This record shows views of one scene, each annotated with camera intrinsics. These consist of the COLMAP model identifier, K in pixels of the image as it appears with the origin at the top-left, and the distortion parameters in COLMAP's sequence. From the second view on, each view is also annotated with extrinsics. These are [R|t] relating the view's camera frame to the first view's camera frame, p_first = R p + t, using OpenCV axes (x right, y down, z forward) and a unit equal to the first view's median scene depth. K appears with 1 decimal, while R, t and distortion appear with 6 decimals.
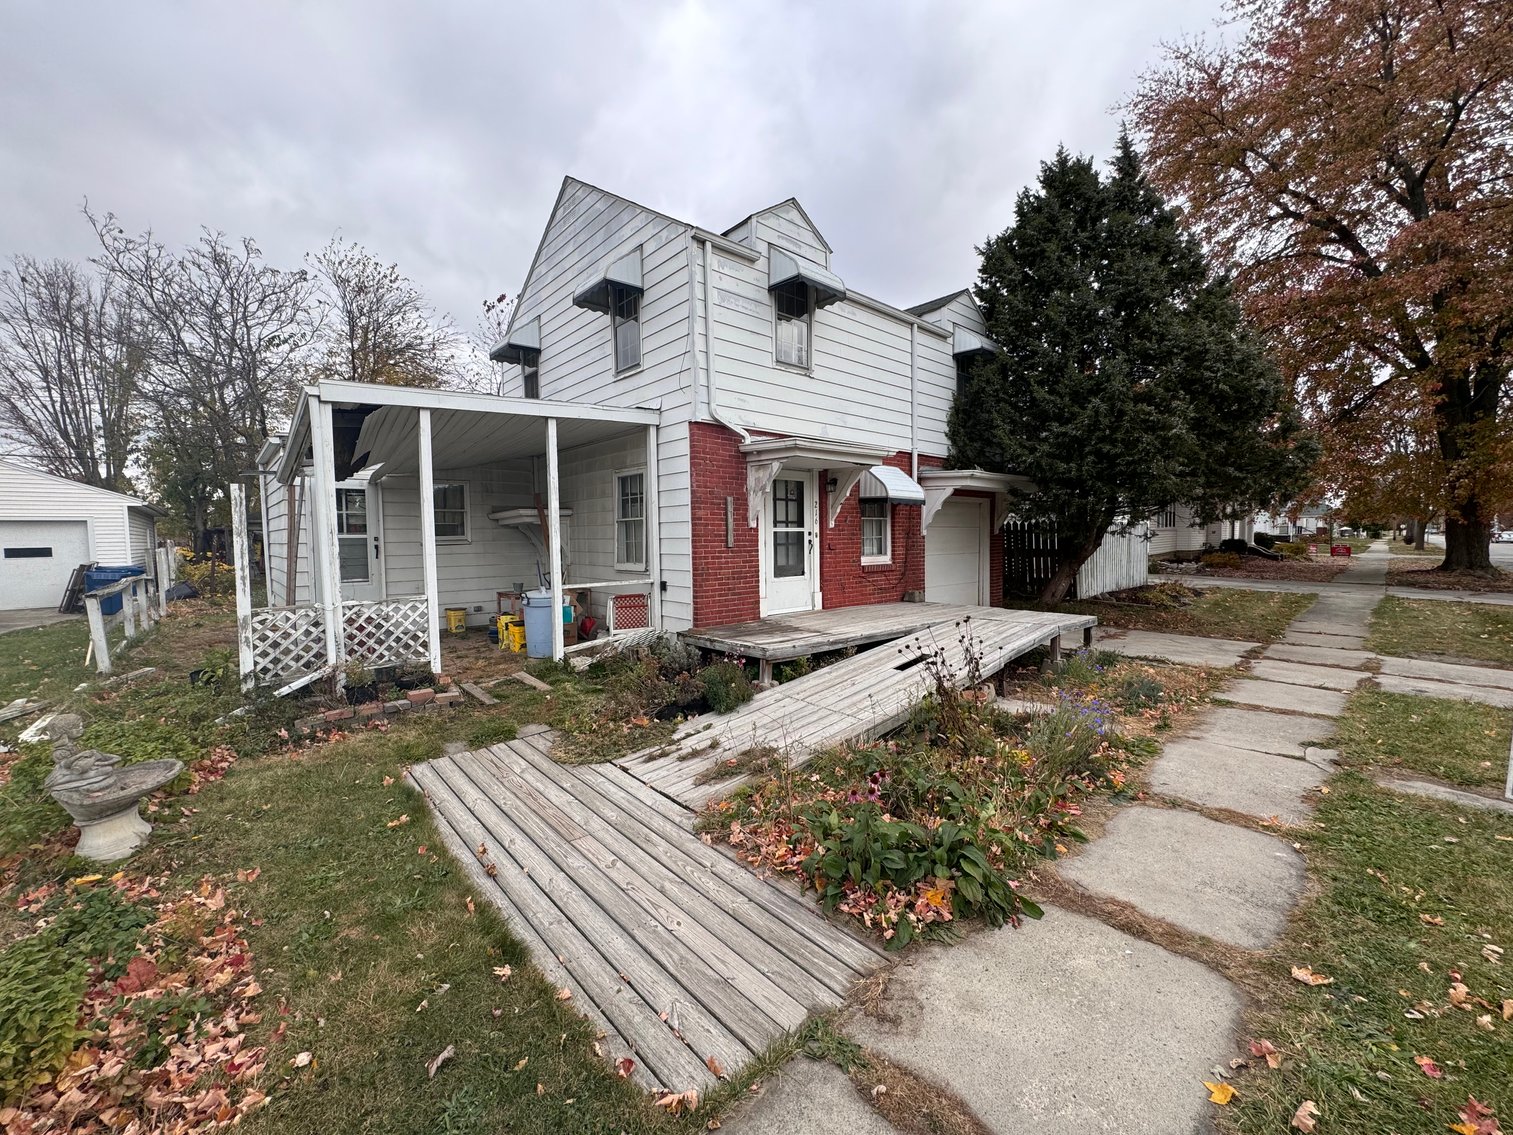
lens RADIAL K [[601.0, 0, 759.2], [0, 601.0, 560.9], [0, 0, 1]] dist [0.007394, 0.000115]
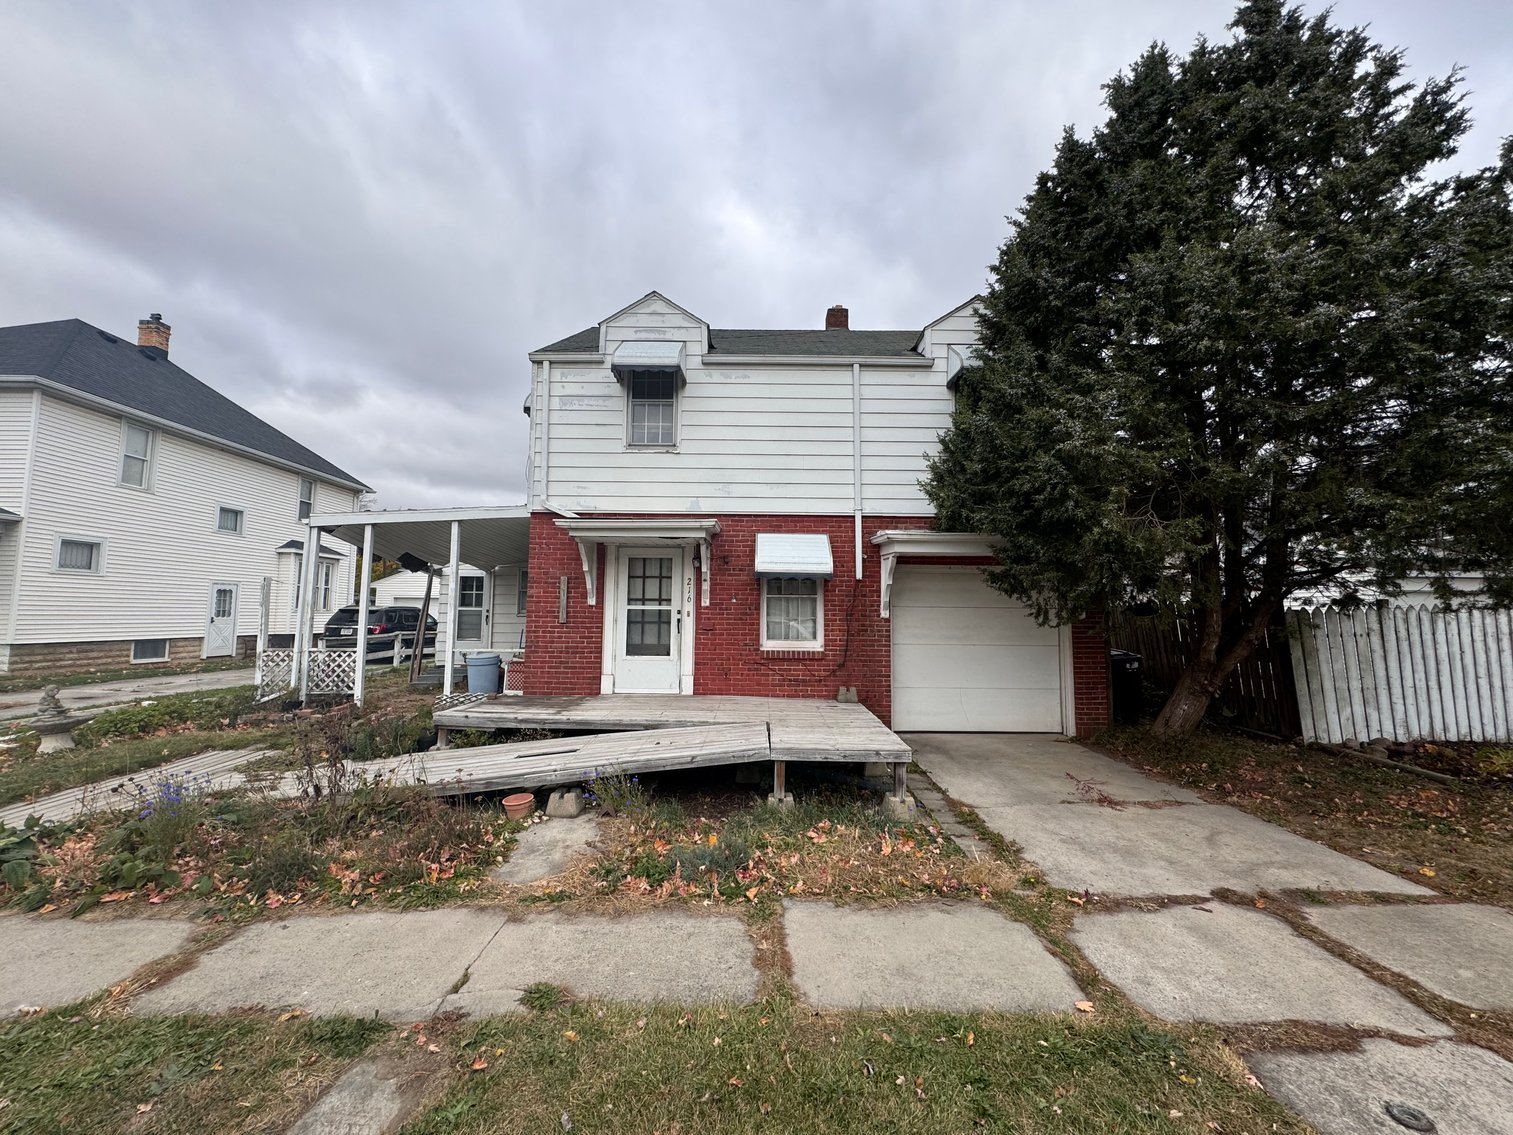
lens RADIAL K [[601.0, 0, 757.7], [0, 601.0, 564.1], [0, 0, 1]] dist [0.007394, 0.000115]
pose [[0.739517, -0.036389, -0.672153, 0.888213], [-0.046660, 0.993365, -0.105115, -0.028629], [0.671519, 0.109097, 0.732912, 0.409113]]
